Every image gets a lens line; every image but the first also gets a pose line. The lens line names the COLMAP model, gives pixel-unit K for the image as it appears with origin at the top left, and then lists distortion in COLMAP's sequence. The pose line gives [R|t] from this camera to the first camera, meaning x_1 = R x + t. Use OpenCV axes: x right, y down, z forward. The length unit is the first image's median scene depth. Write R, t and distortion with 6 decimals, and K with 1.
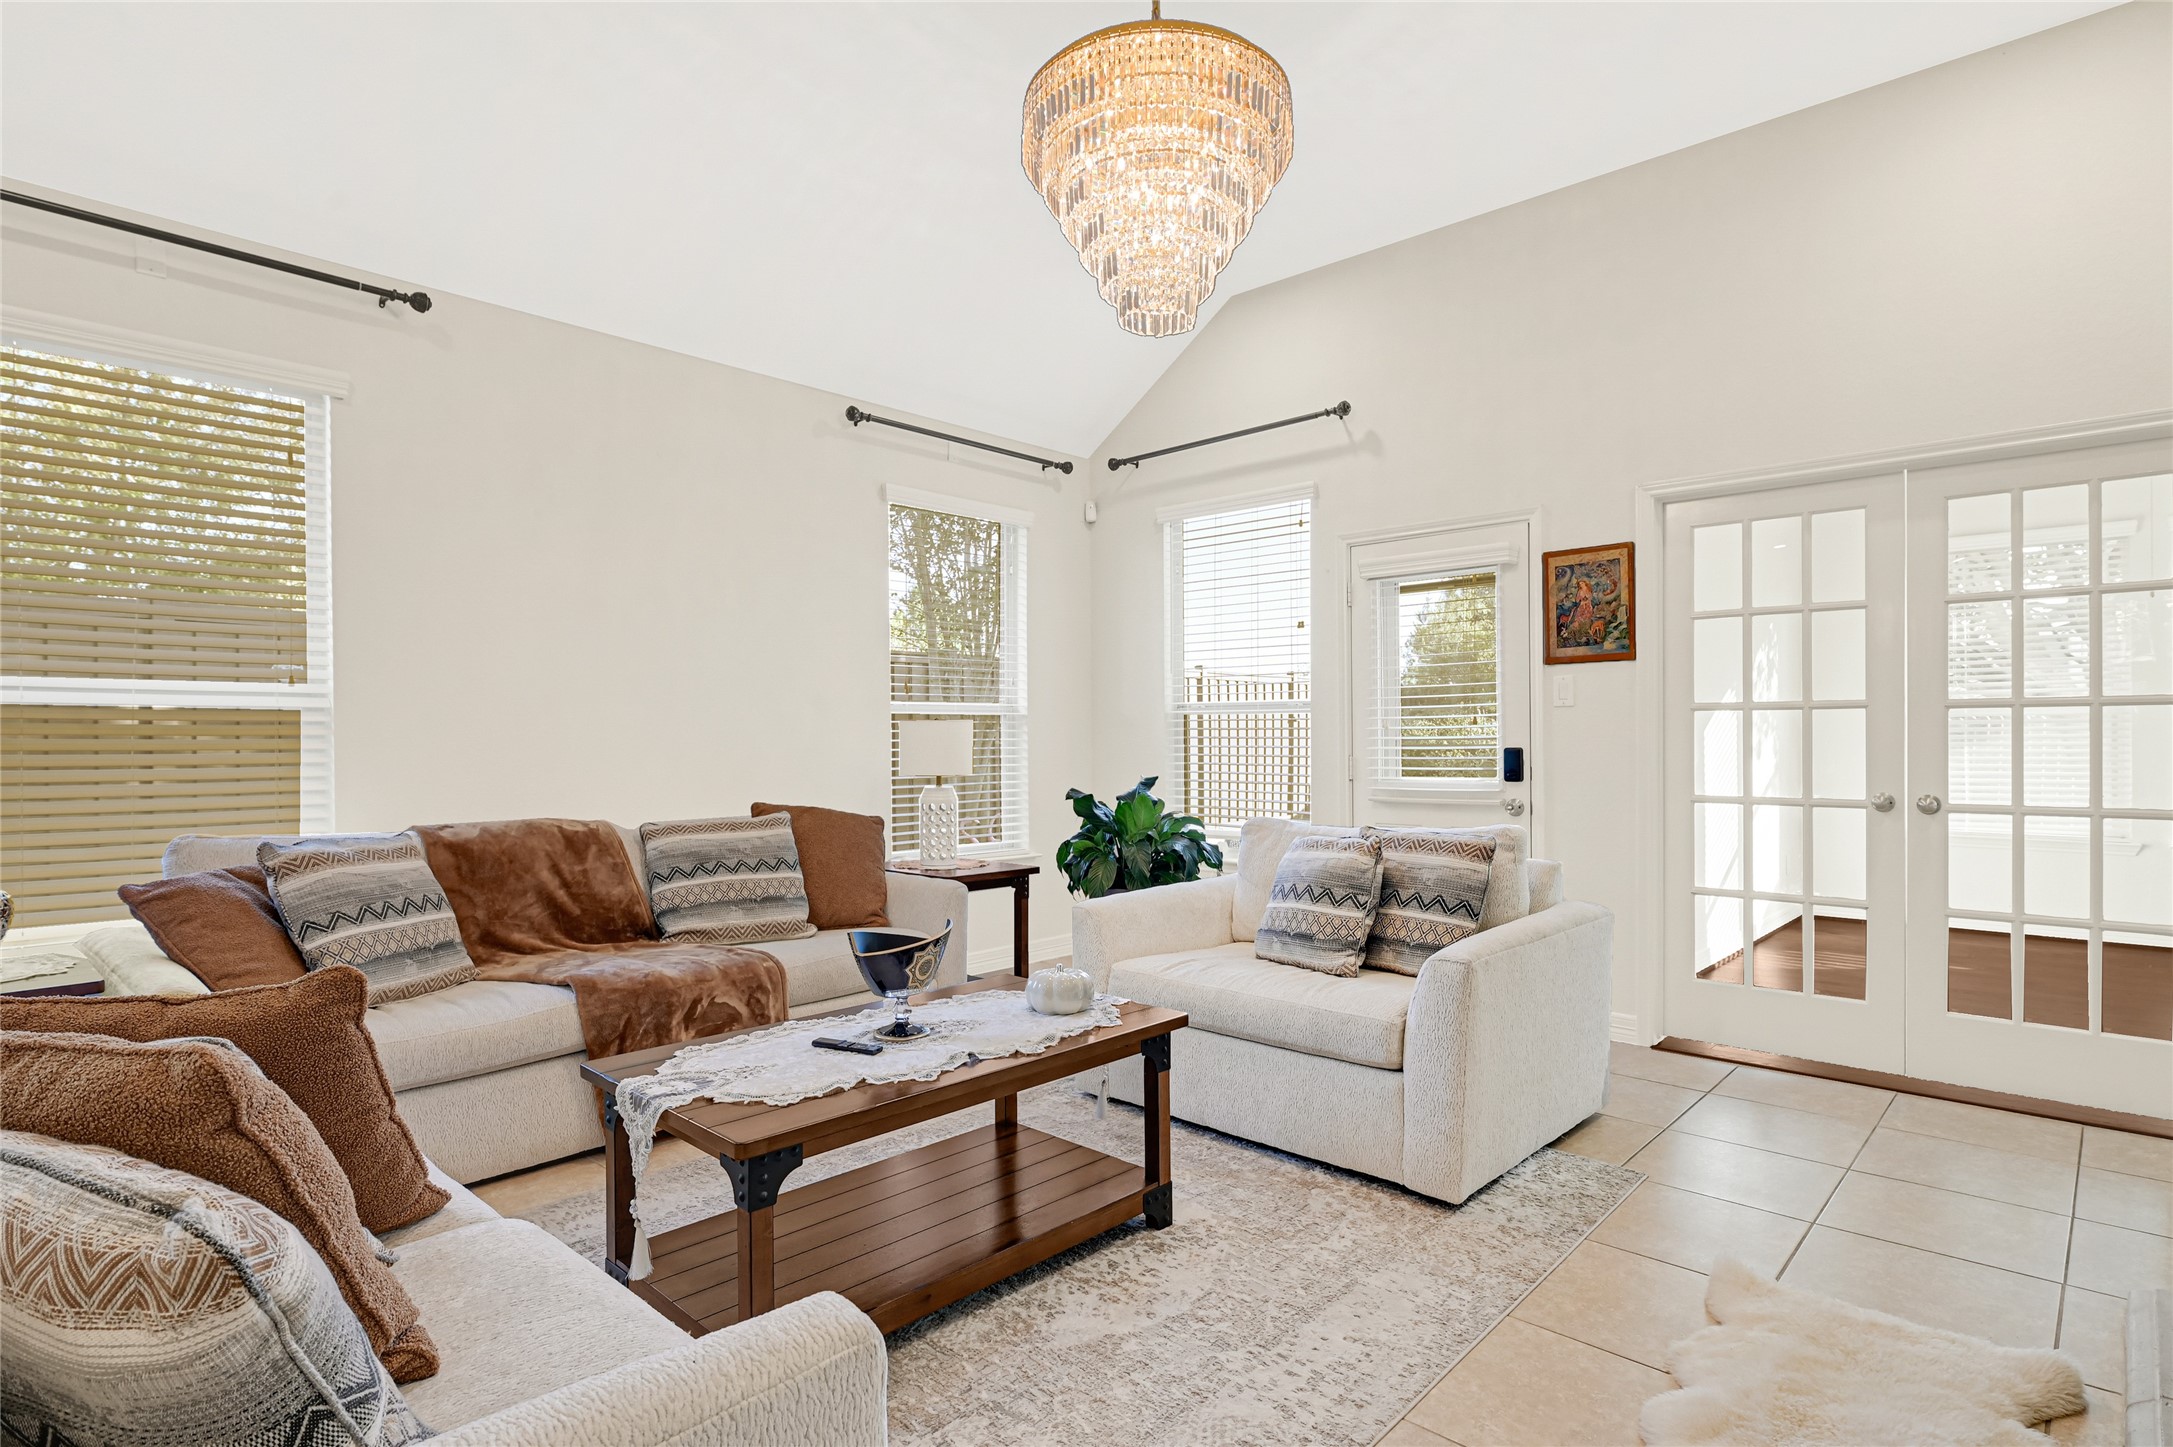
lens RADIAL K [[1110.0, 0, 1077.3], [0, 1110.0, 743.5], [0, 0, 1]] dist [-0.003434, -0.000885]
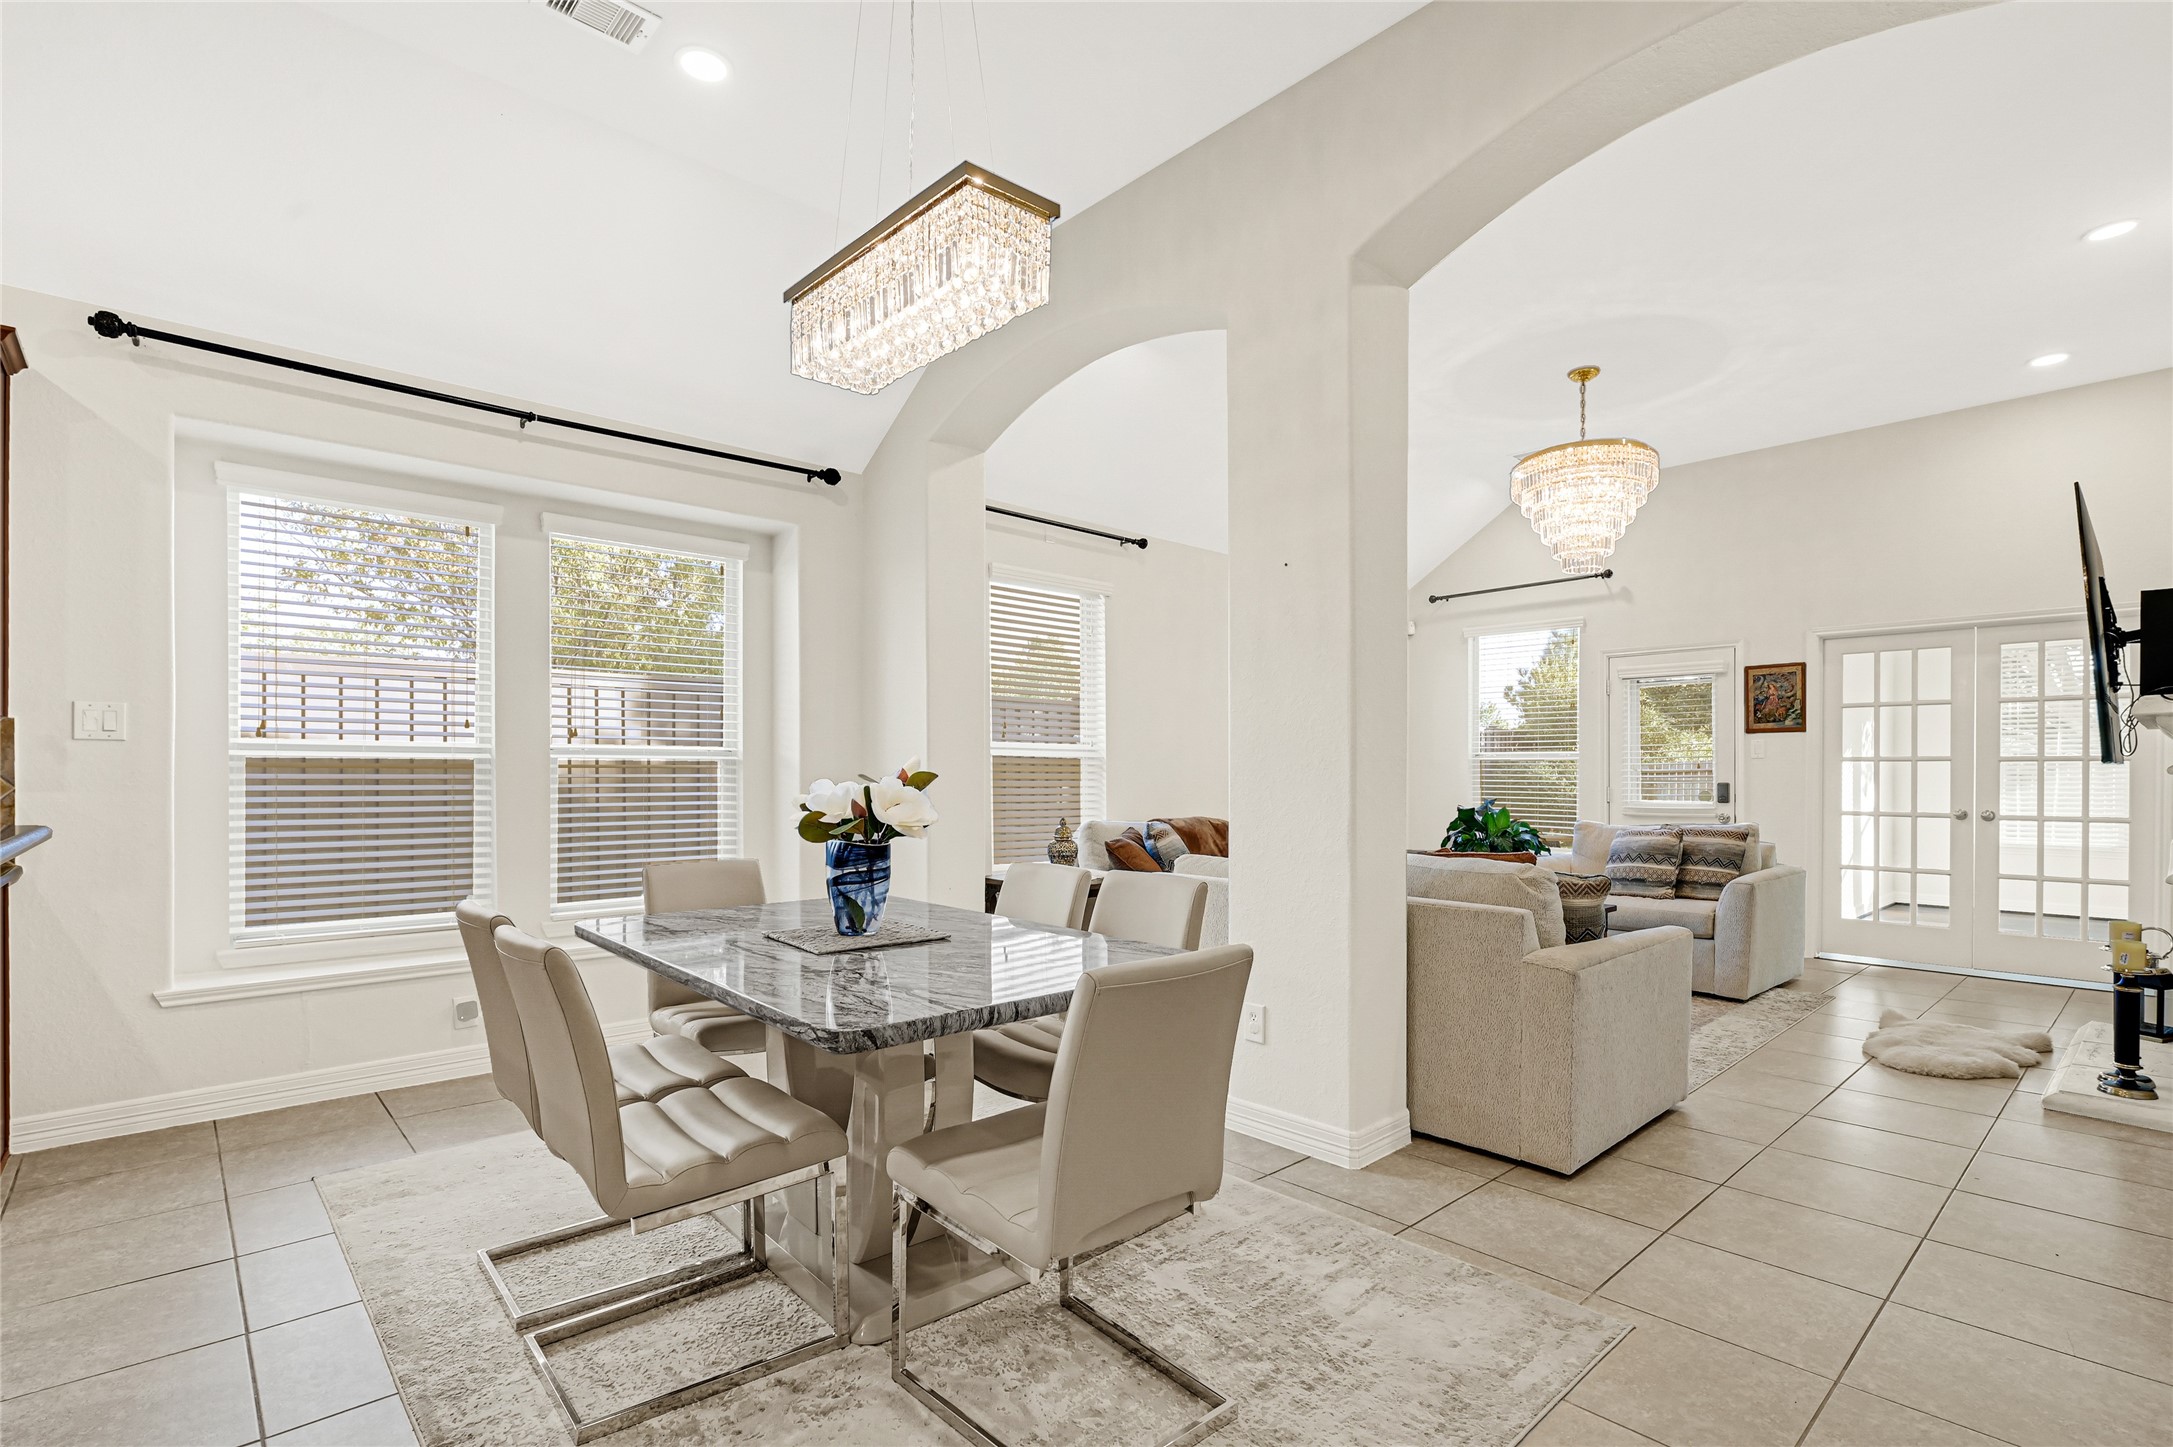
lens RADIAL K [[1023.5, 0, 1075.2], [0, 1023.5, 778.7], [0, 0, 1]] dist [-0.002841, -0.000609]
pose [[0.996989, 0.006561, -0.077267, -0.510960], [-0.006563, 0.999978, 0.000224, 0.004375], [0.077266, 0.000284, 0.997010, -0.674942]]
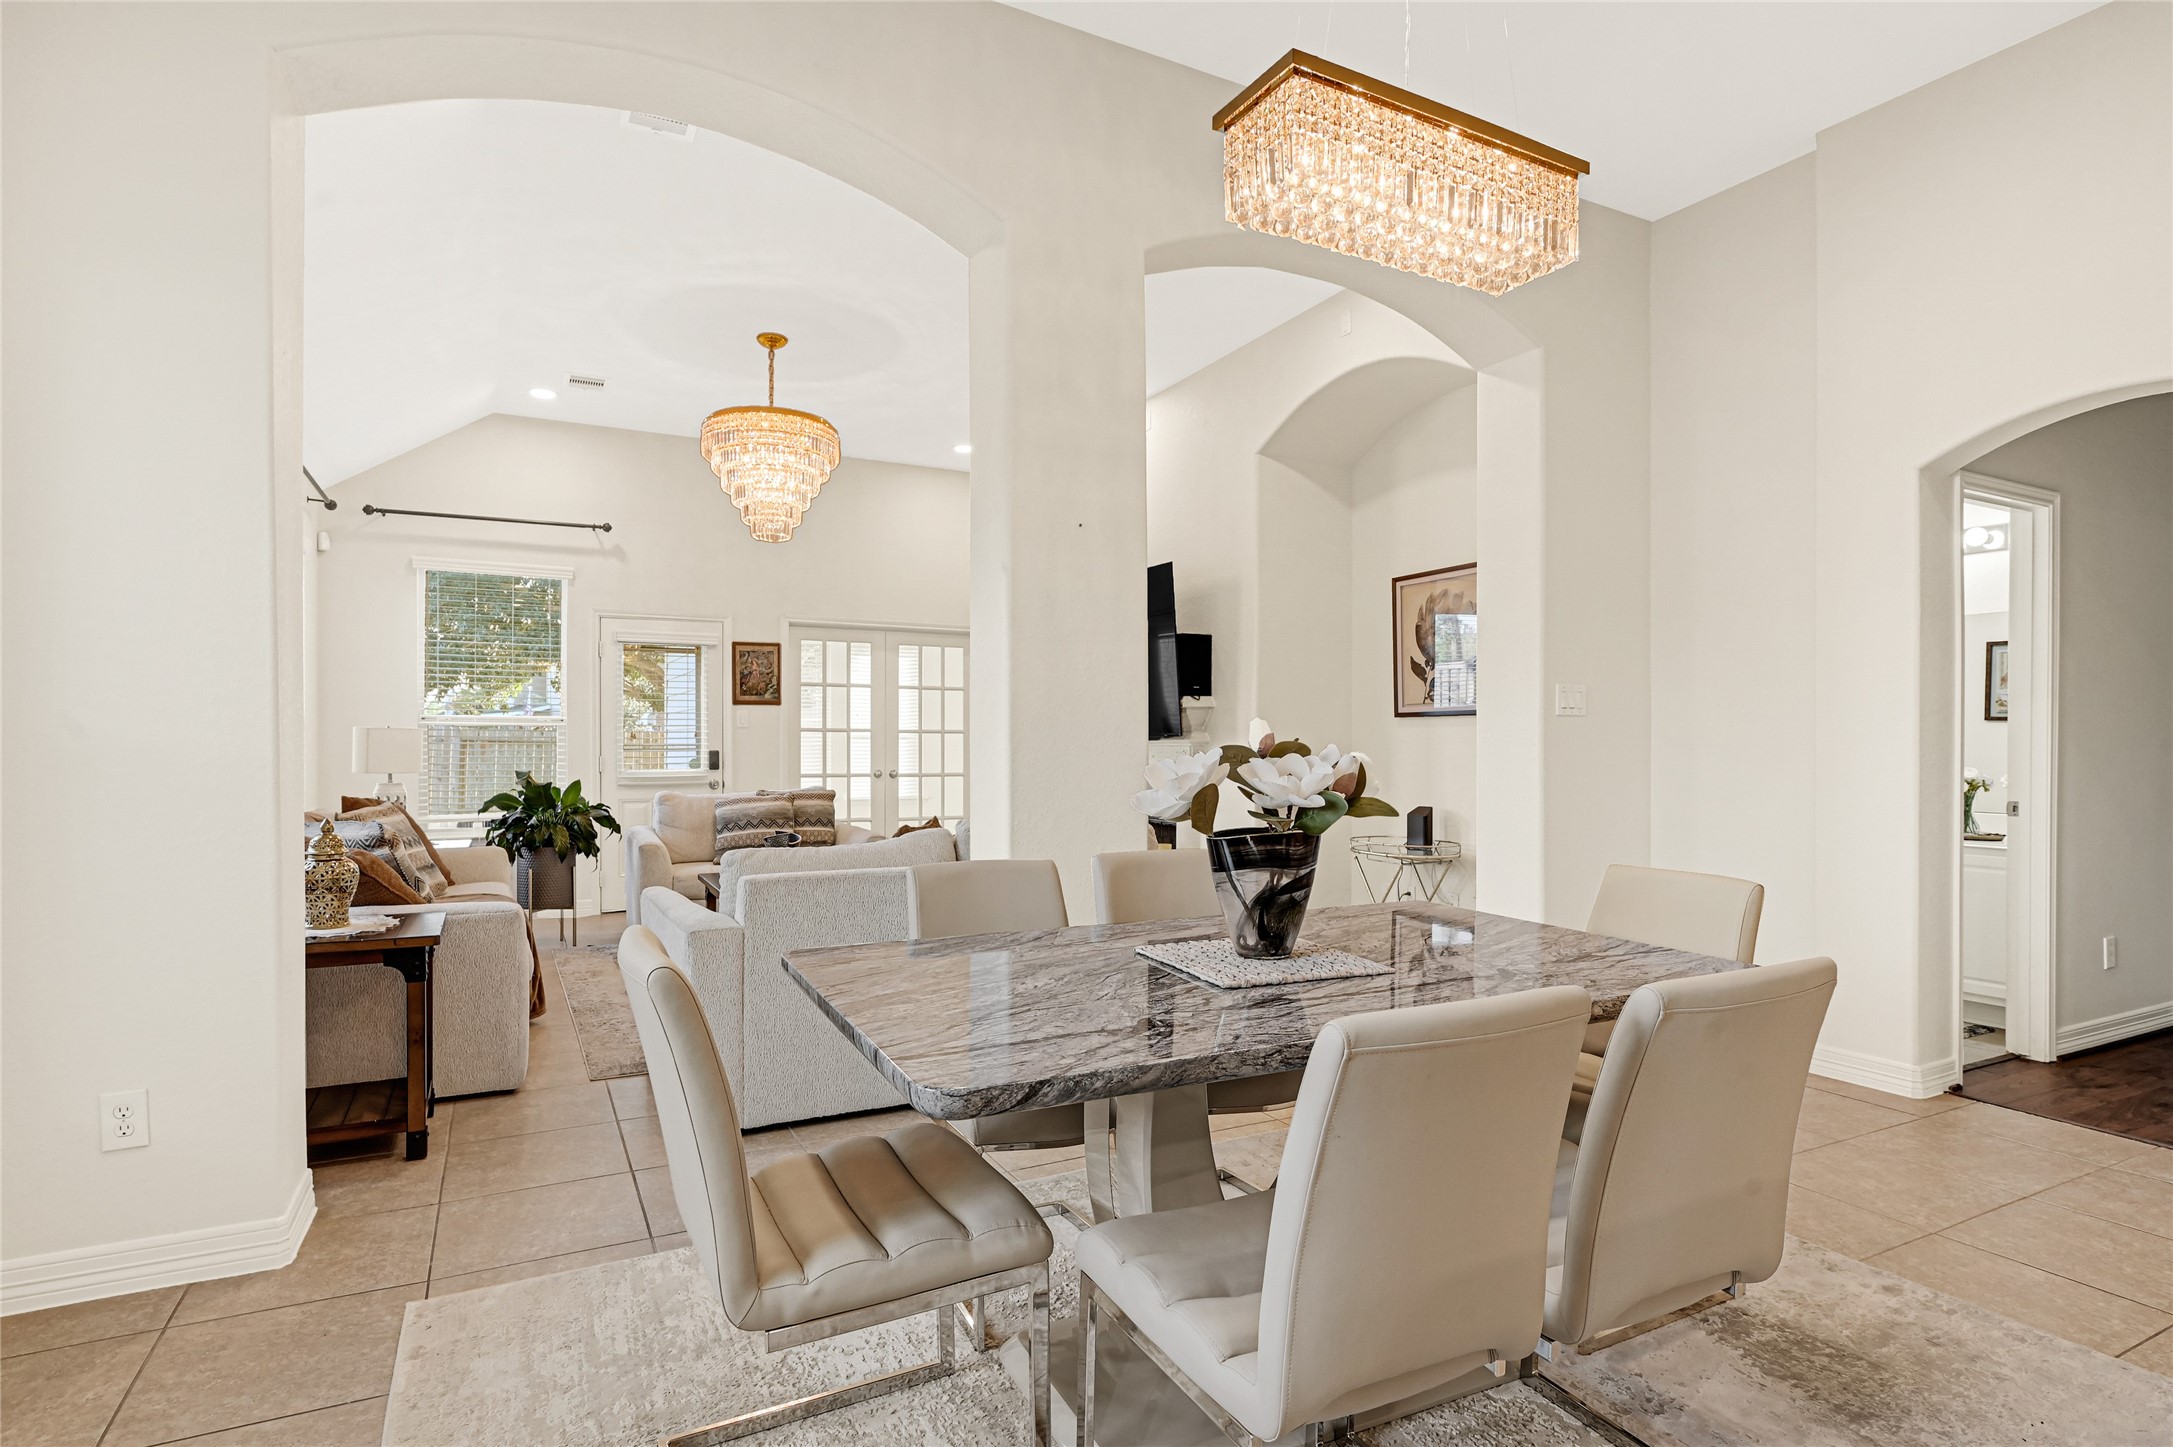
lens RADIAL K [[1110.0, 0, 1077.3], [0, 1110.0, 743.5], [0, 0, 1]] dist [-0.003434, -0.000885]
pose [[0.329597, 0.006687, 0.944098, -1.187087], [0.002332, 0.999966, -0.007897, 0.009030], [-0.944119, 0.004805, 0.329570, -0.130515]]
